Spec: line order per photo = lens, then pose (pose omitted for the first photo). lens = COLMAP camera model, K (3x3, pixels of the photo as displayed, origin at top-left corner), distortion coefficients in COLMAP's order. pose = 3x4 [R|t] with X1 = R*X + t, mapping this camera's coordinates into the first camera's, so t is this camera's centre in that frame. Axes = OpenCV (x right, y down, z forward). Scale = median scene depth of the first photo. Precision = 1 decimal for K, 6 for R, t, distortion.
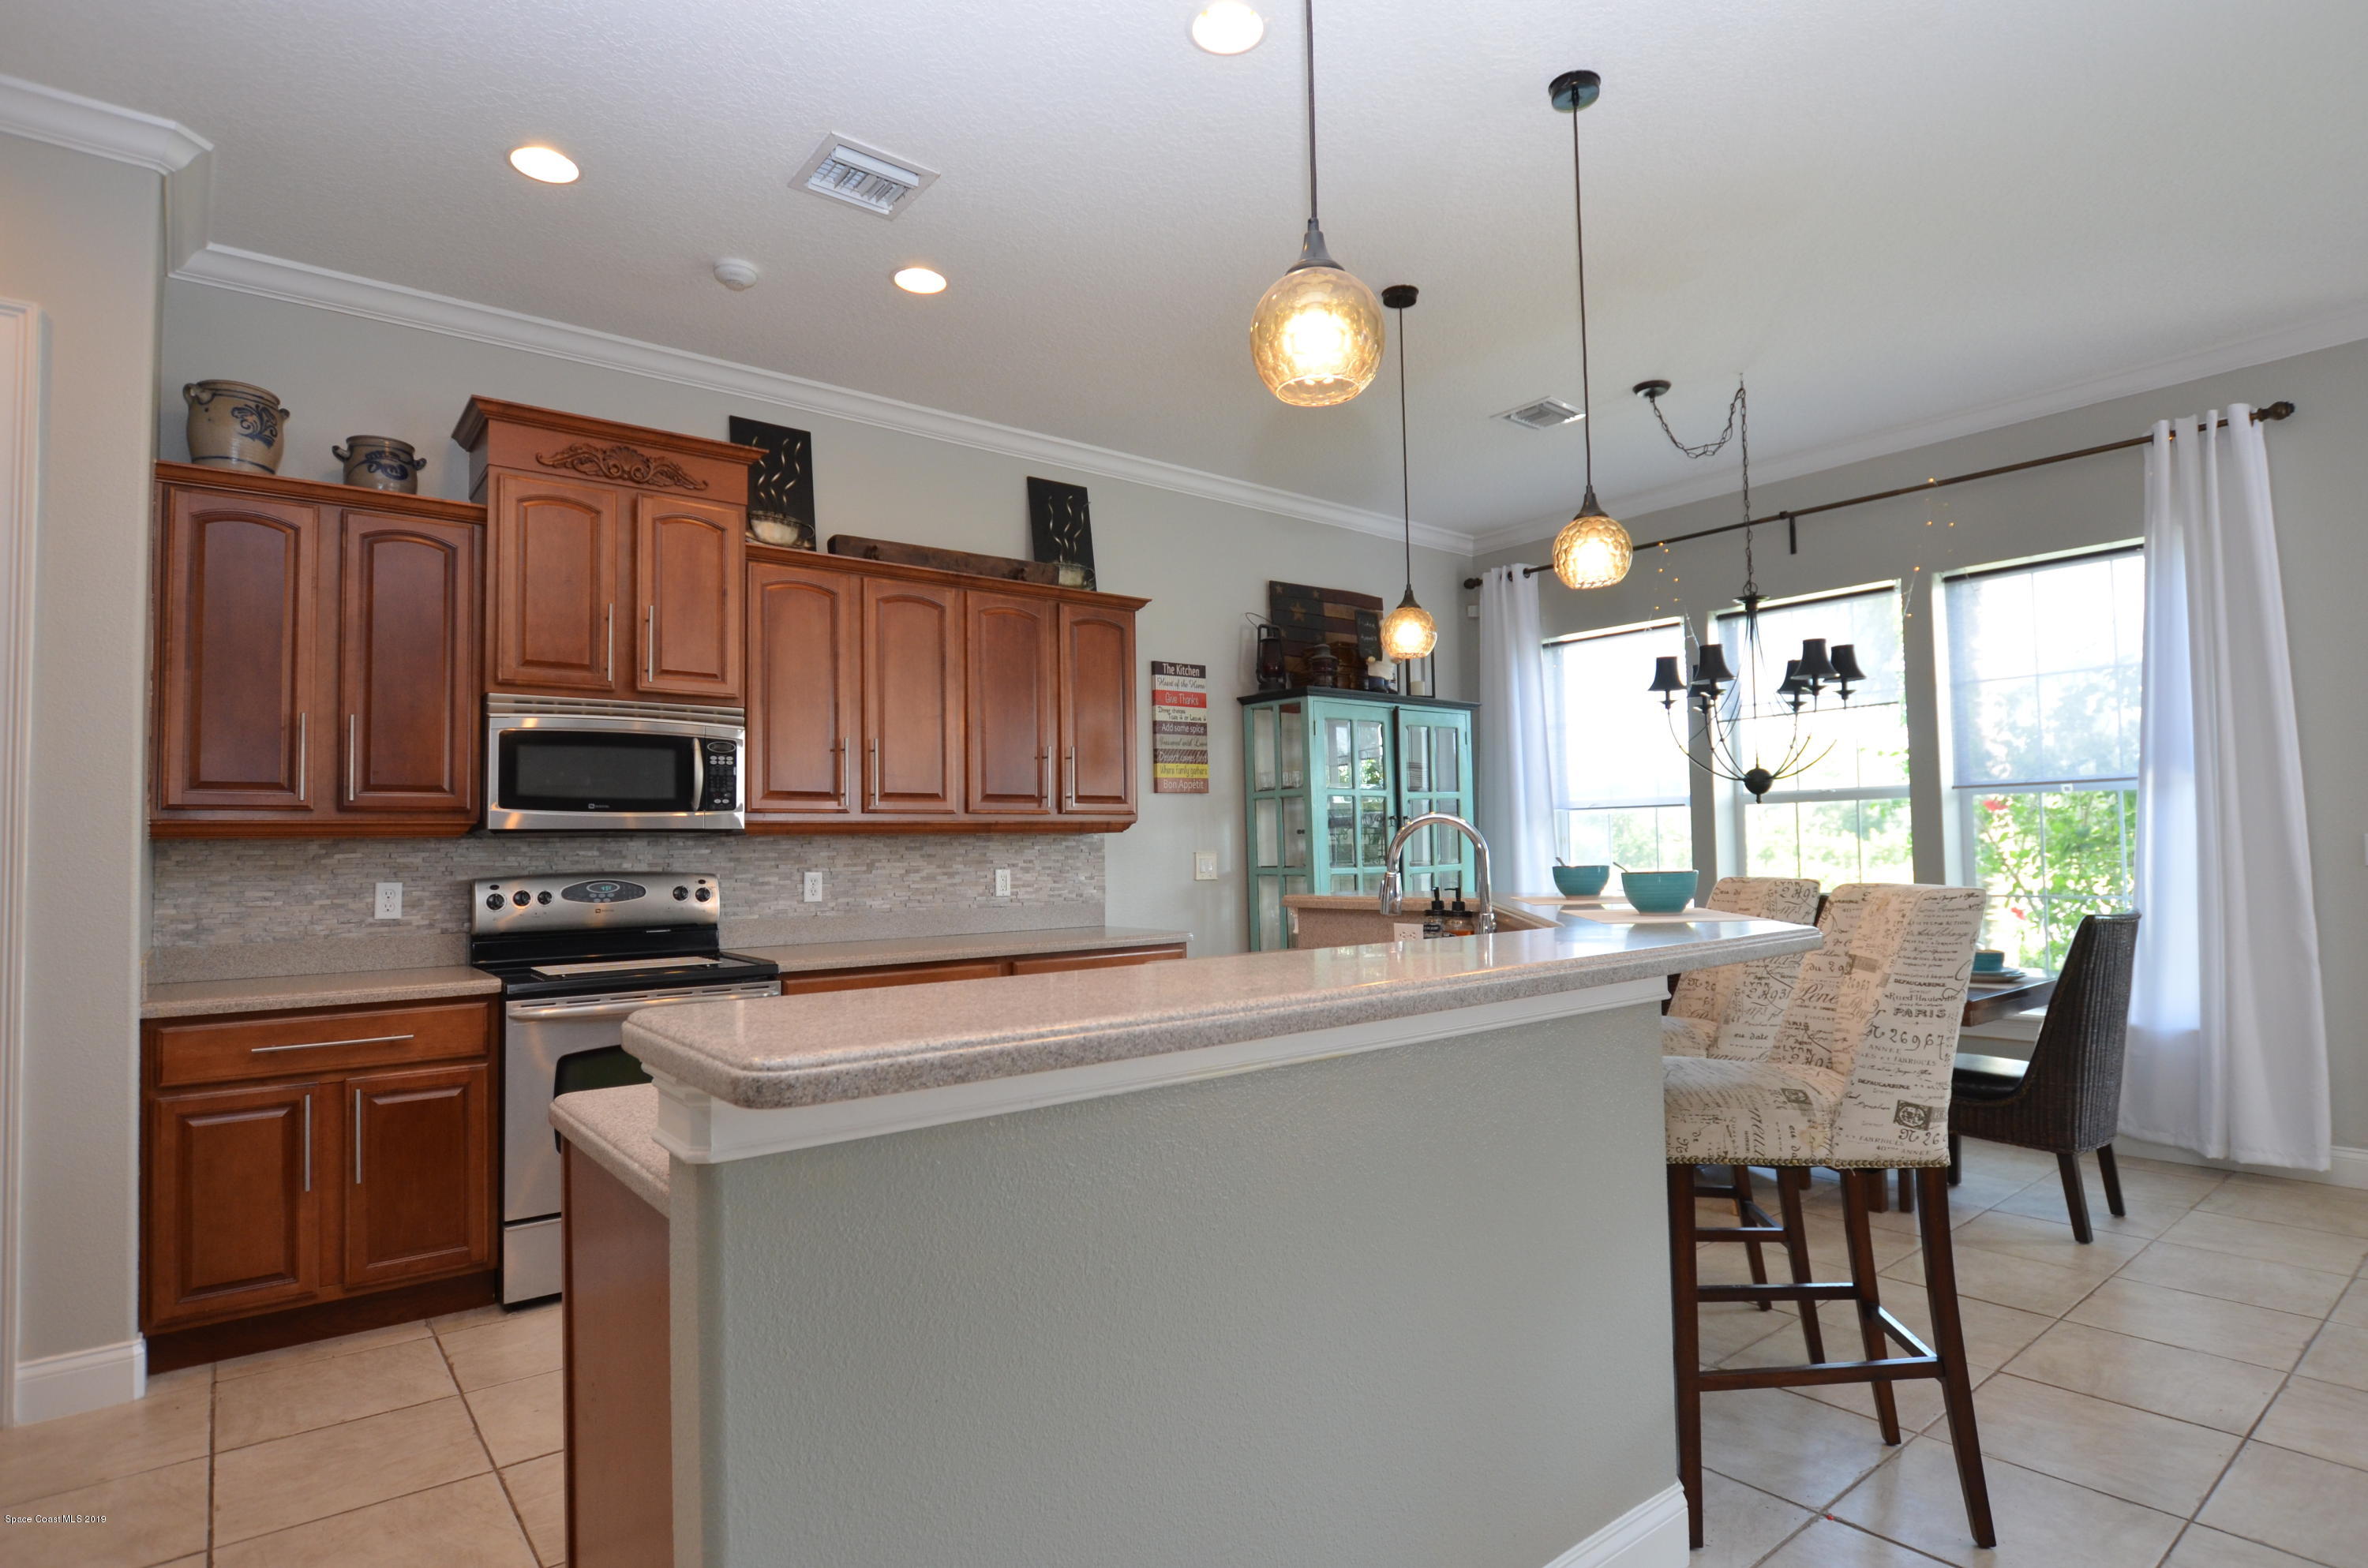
lens RADIAL K [[1215.0, 0, 1191.1], [0, 1215.0, 801.1], [0, 0, 1]] dist [-0.019948, -0.000405]
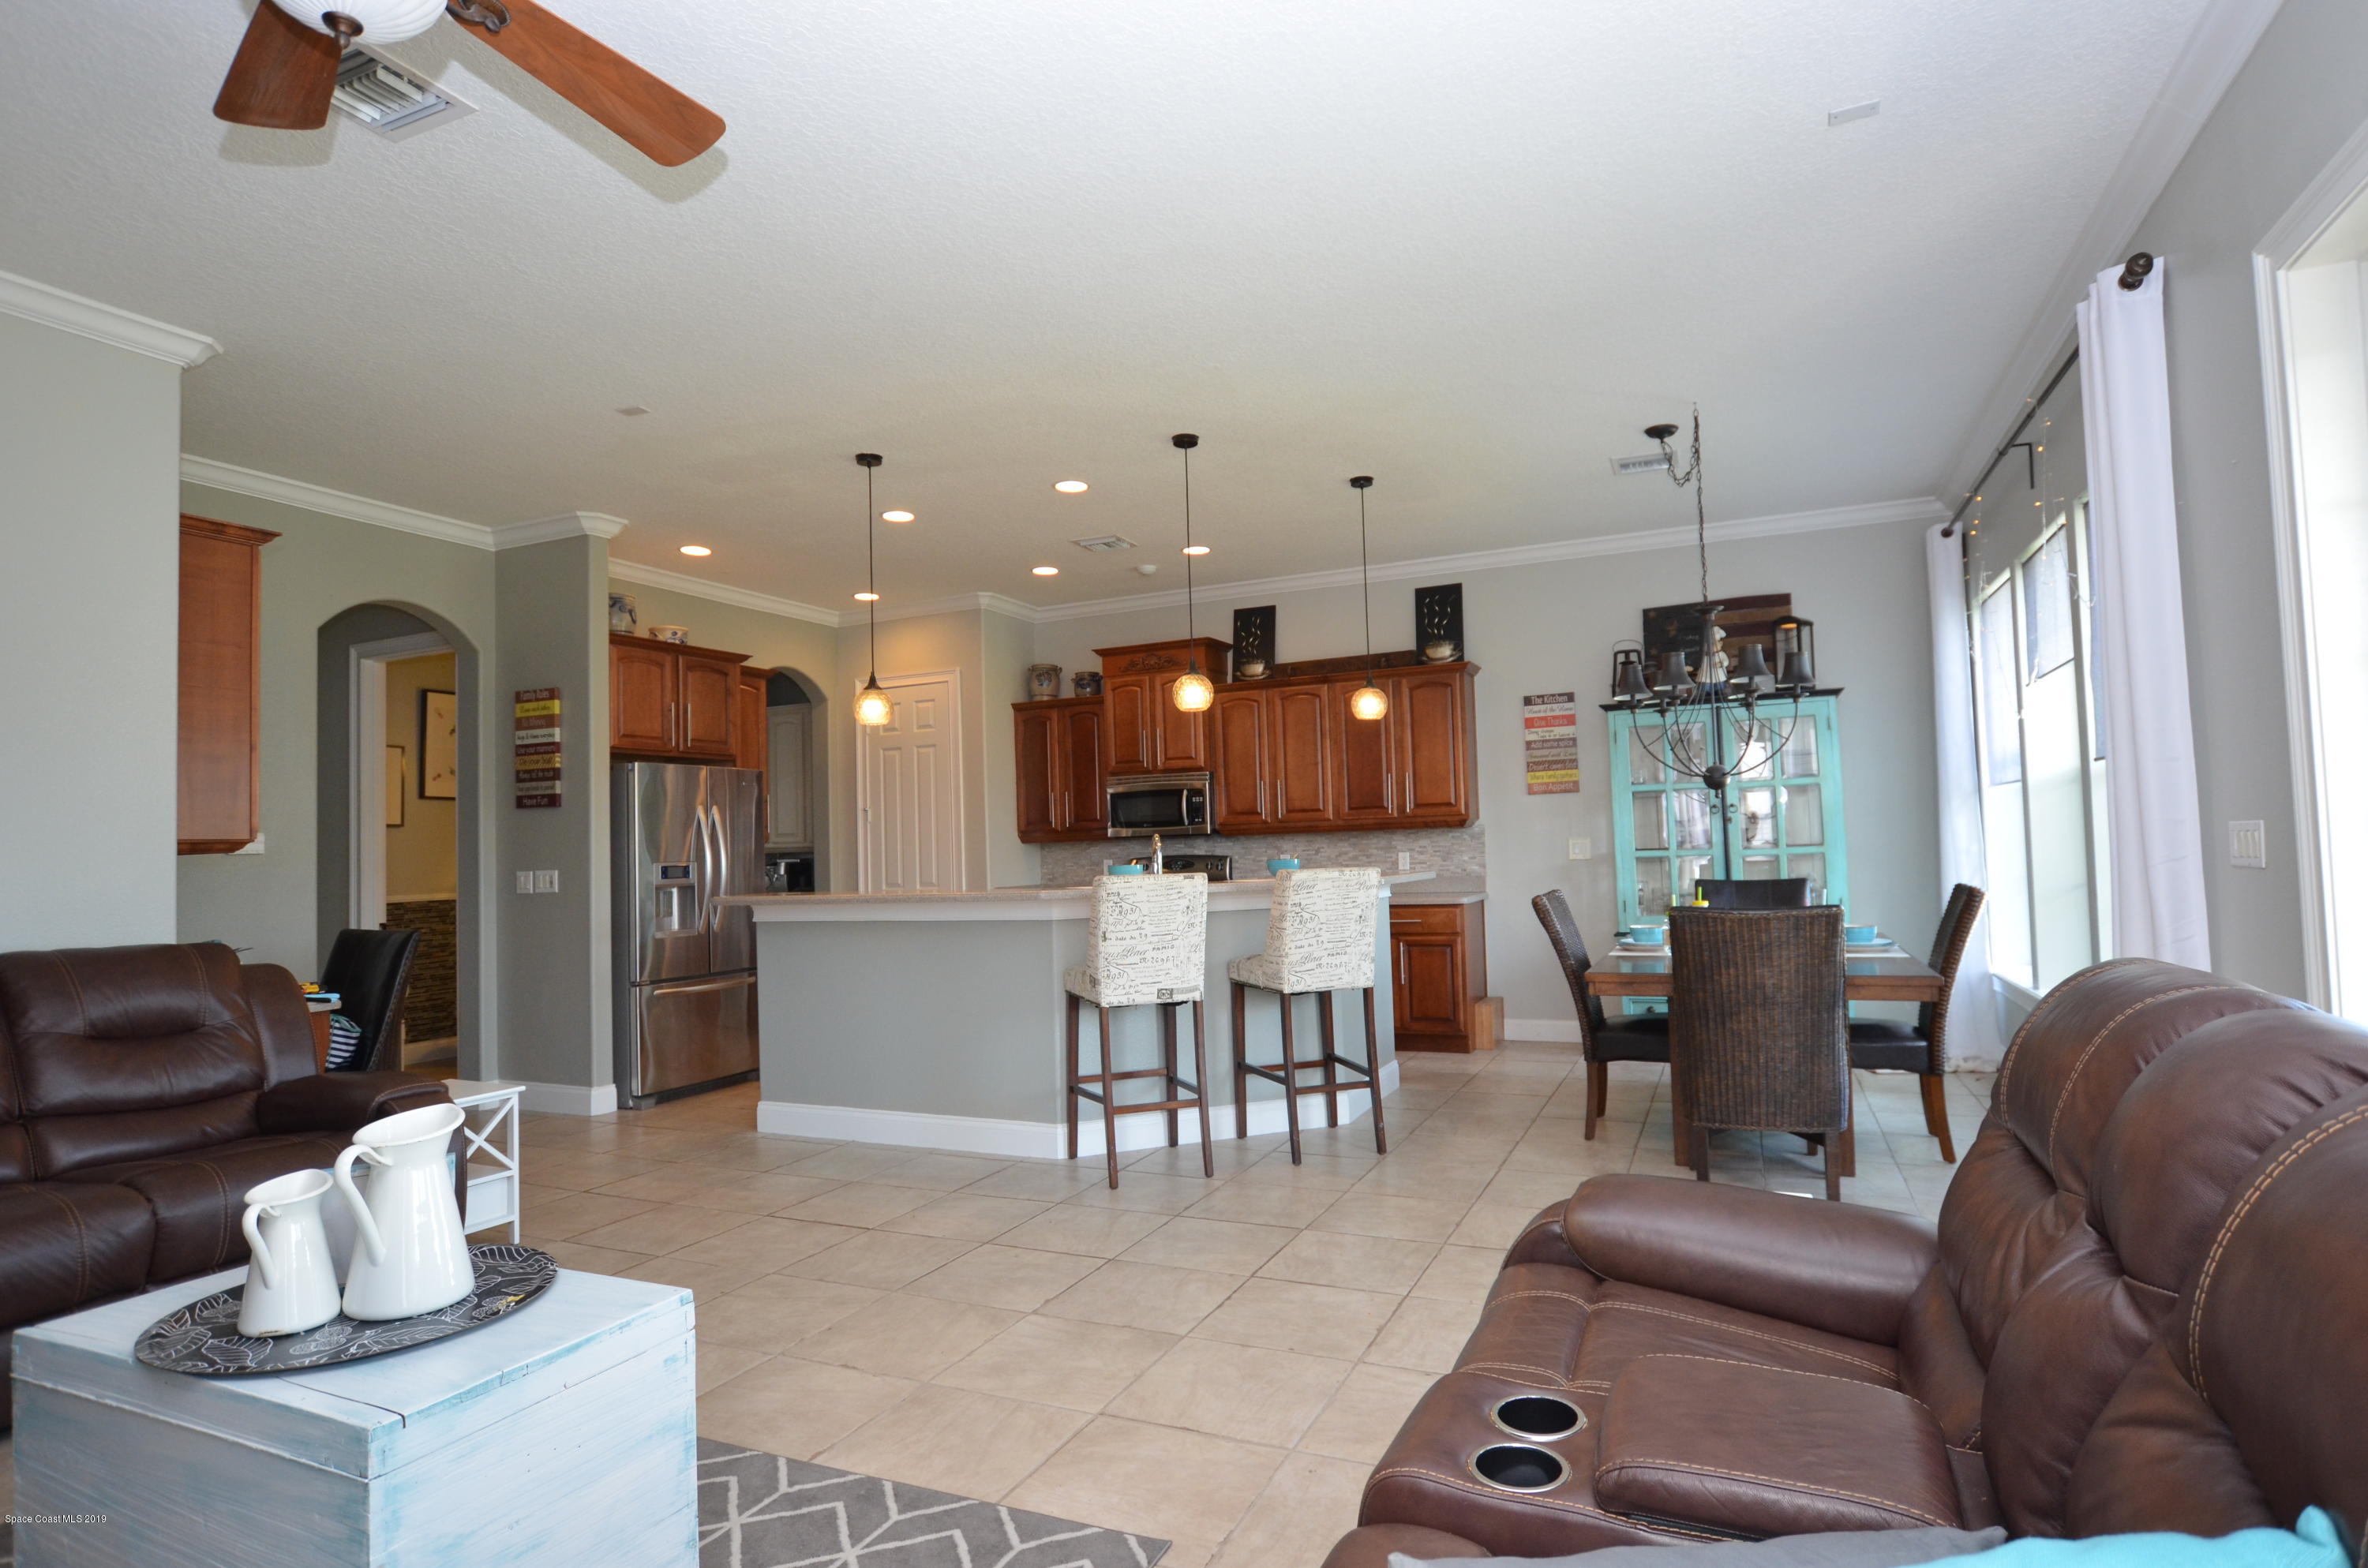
lens RADIAL K [[1215.0, 0, 1191.5], [0, 1215.0, 784.4], [0, 0, 1]] dist [-0.019948, -0.000405]
pose [[0.436113, -0.044637, -0.898784, 1.123849], [0.058711, 0.998052, -0.021078, -0.013197], [0.897975, -0.043576, 0.437885, 0.092231]]
